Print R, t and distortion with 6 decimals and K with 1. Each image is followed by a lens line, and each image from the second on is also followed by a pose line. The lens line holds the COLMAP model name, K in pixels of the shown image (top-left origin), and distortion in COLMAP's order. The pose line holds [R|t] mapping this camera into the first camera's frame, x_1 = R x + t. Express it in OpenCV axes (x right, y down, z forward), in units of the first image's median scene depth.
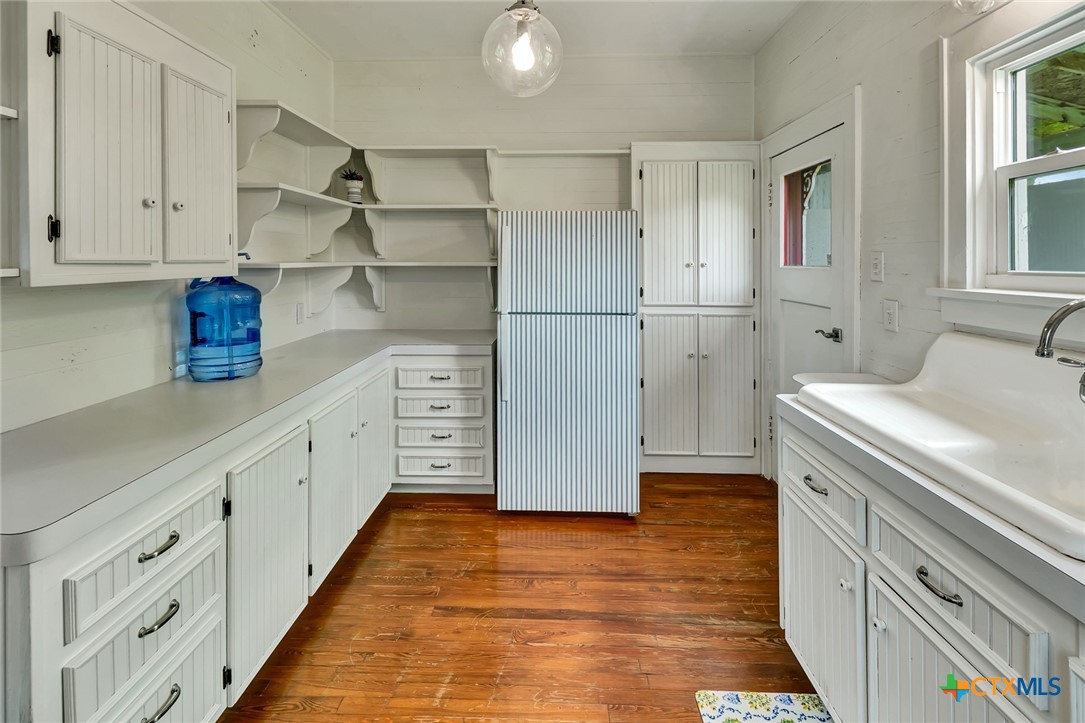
lens RADIAL K [[497.2, 0, 542.9], [0, 497.2, 269.4], [0, 0, 1]] dist [0.001176, -0.000054]
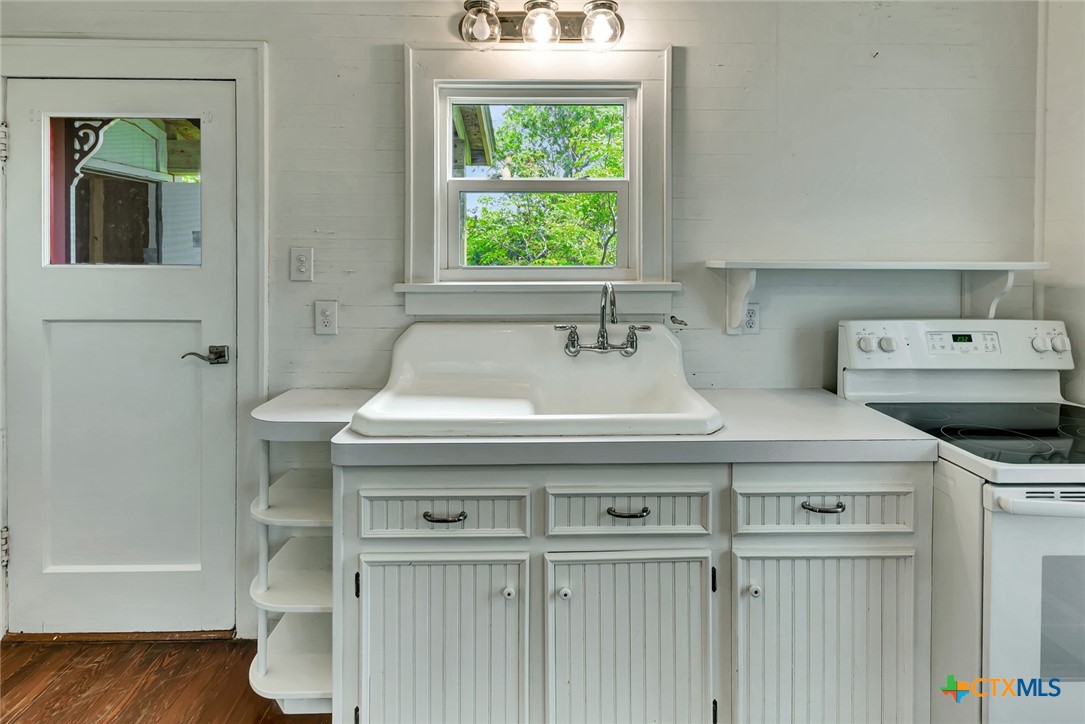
lens RADIAL K [[521.2, 0, 549.6], [0, 521.2, 268.3], [0, 0, 1]] dist [0.005501, -0.000333]
pose [[-0.038838, -0.021899, 0.999006, -0.224897], [0.013771, 0.999653, 0.022449, -0.011129], [-0.999151, 0.014629, -0.038523, 0.528265]]
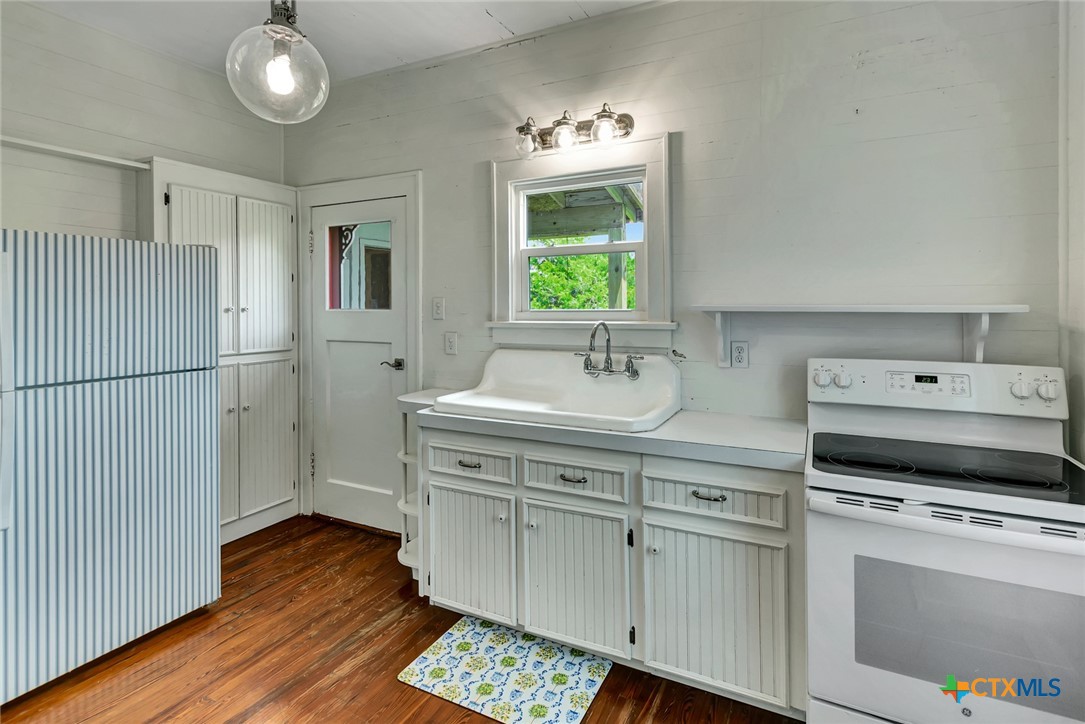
lens RADIAL K [[515.1, 0, 558.0], [0, 515.1, 312.2], [0, 0, 1]] dist [0.001068, 0.000132]
pose [[0.420353, -0.018652, 0.907169, -0.411309], [0.020084, 0.999735, 0.011249, -0.004516], [-0.907138, 0.013491, 0.420616, 0.097711]]
